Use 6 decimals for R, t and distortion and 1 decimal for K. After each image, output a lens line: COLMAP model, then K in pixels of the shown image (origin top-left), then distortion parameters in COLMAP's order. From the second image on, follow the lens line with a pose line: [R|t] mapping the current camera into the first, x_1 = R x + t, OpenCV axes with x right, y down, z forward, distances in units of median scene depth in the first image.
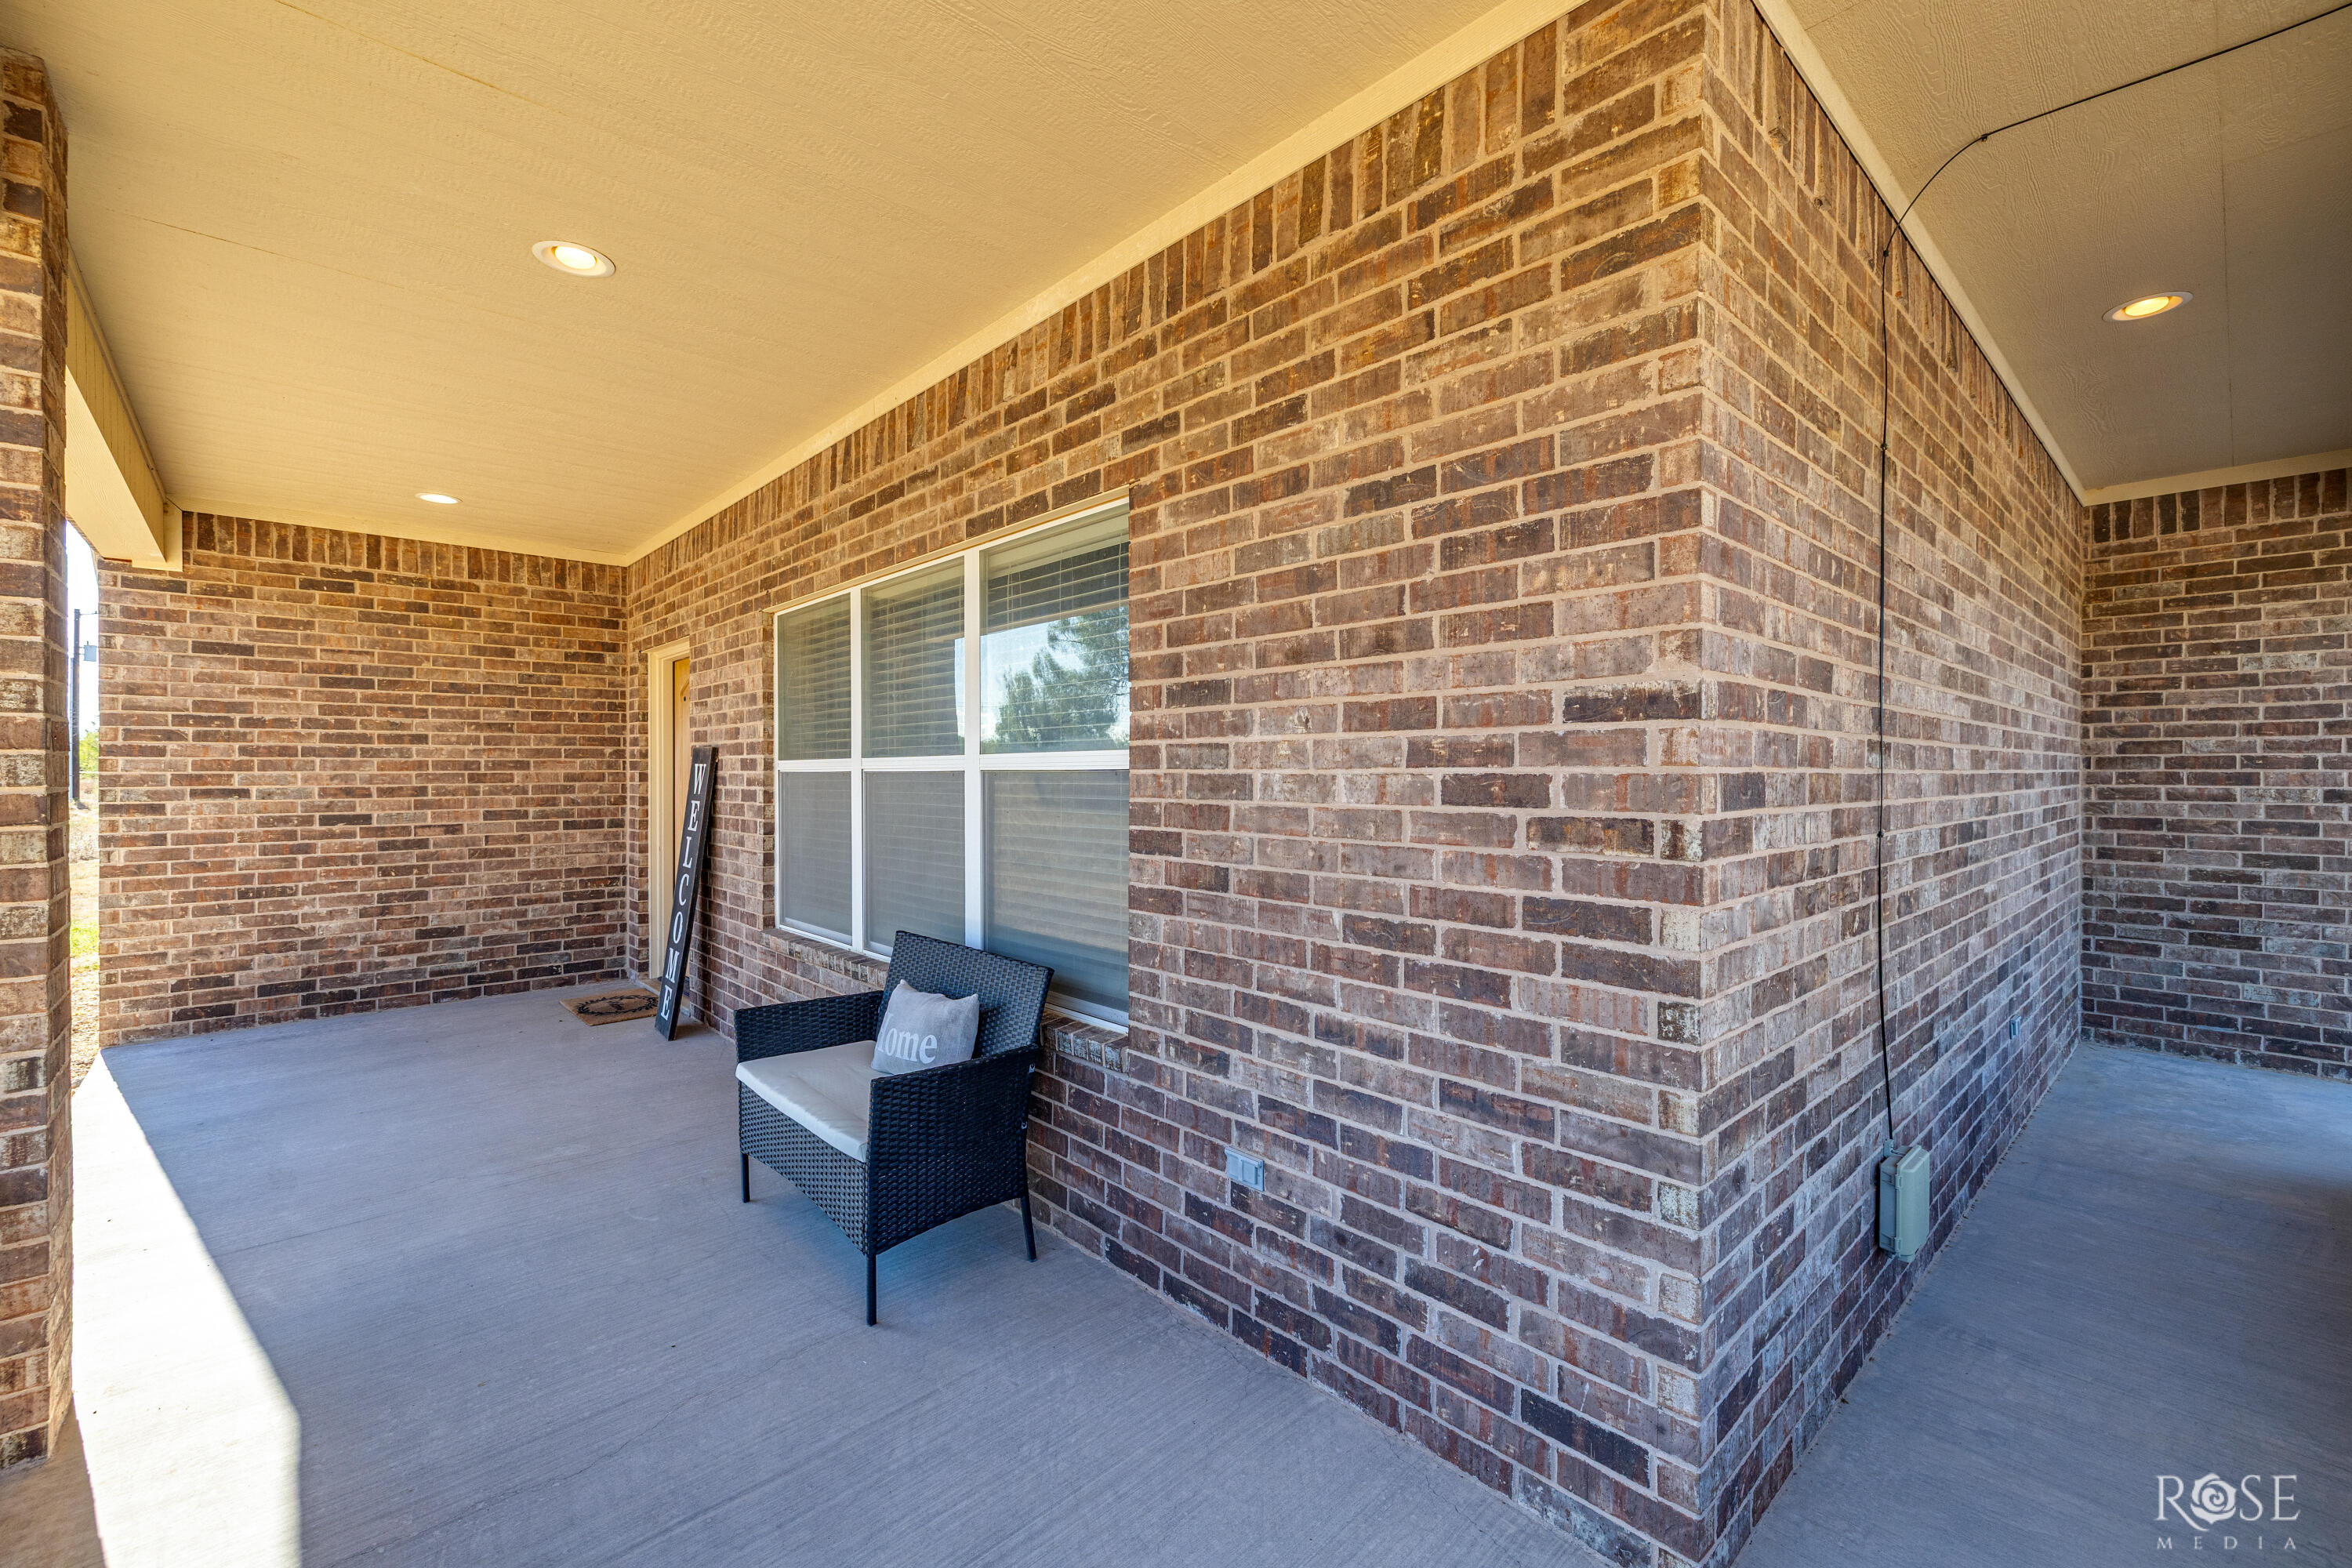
lens RADIAL K [[990.0, 0, 1181.5], [0, 990.0, 786.5], [0, 0, 1]] dist [-0.004205, -0.000574]
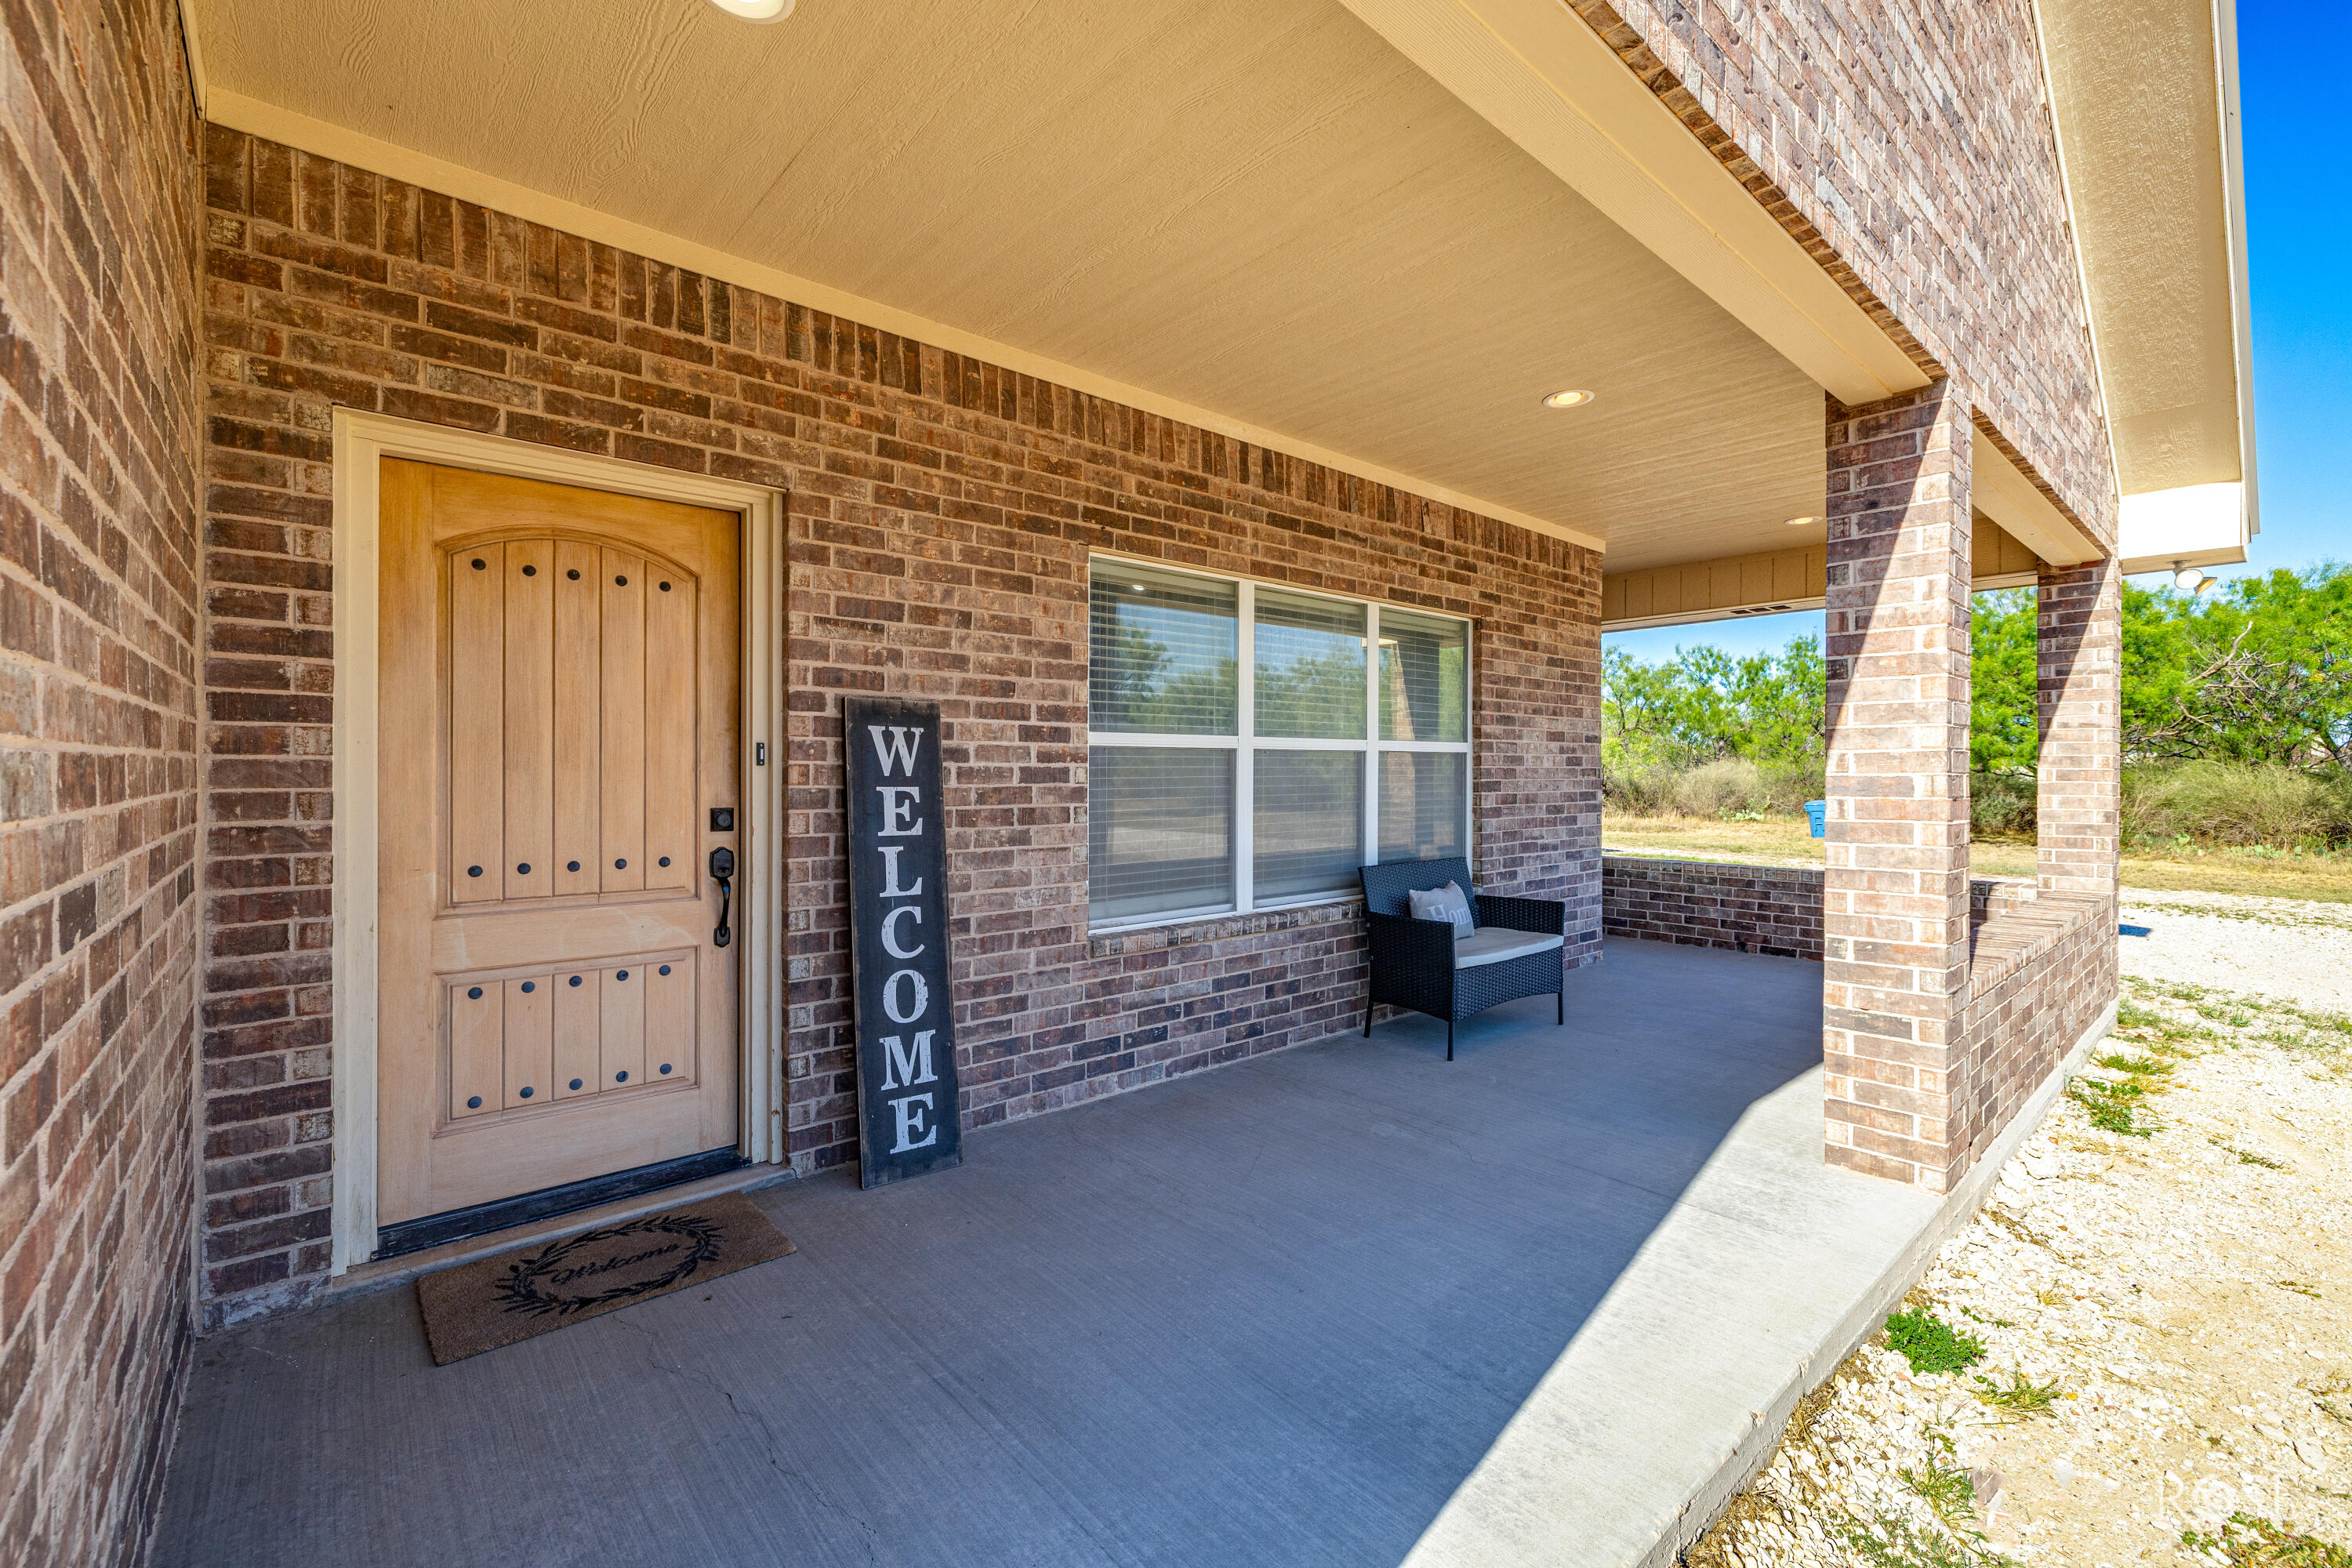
lens RADIAL K [[990.0, 0, 1188.3], [0, 990.0, 771.6], [0, 0, 1]] dist [-0.004205, -0.000574]
pose [[0.019240, -0.007629, 0.999786, -2.030848], [0.006107, 0.999953, 0.007513, 0.003496], [-0.999796, 0.005961, 0.019285, 1.484171]]
